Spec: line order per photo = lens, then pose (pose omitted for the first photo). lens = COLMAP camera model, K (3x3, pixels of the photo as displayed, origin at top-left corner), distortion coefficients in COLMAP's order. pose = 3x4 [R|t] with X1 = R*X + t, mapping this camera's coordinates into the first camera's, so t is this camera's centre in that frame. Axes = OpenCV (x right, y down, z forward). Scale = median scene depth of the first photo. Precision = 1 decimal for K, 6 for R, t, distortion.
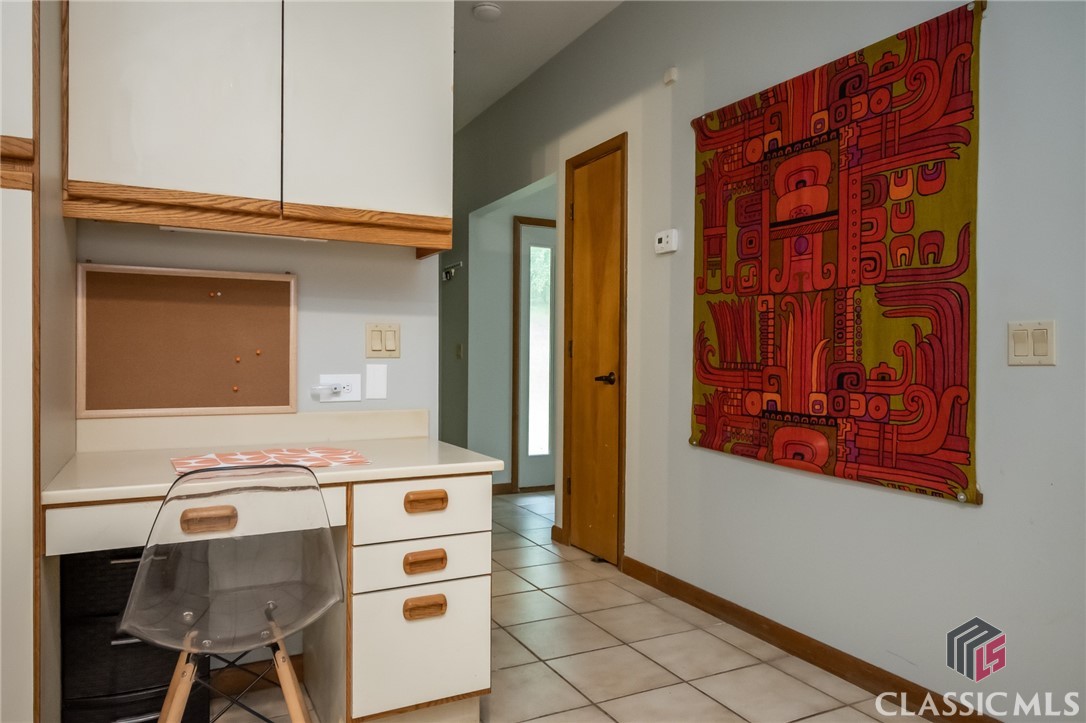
lens RADIAL K [[706.7, 0, 542.5], [0, 706.7, 360.4], [0, 0, 1]] dist [0.005487, -0.001664]
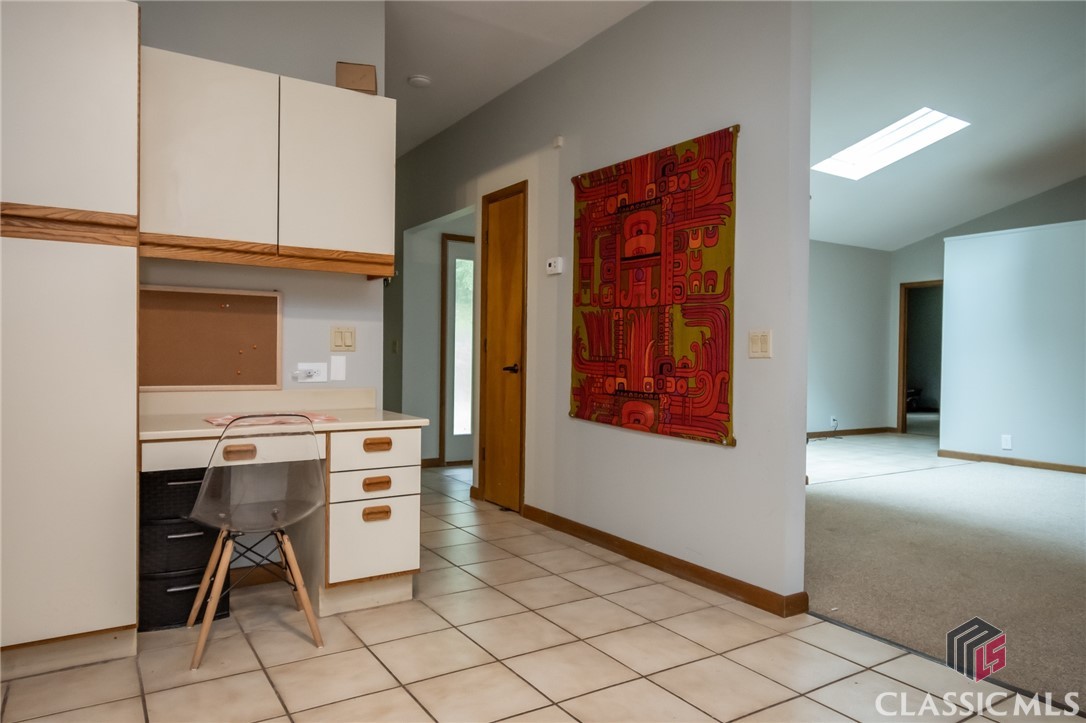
lens RADIAL K [[706.7, 0, 540.9], [0, 706.7, 362.6], [0, 0, 1]] dist [0.005487, -0.001664]
pose [[0.995709, 0.004325, 0.092435, 0.036763], [-0.005099, 0.999954, 0.008144, 0.005657], [-0.092396, -0.008581, 0.995685, -0.449656]]
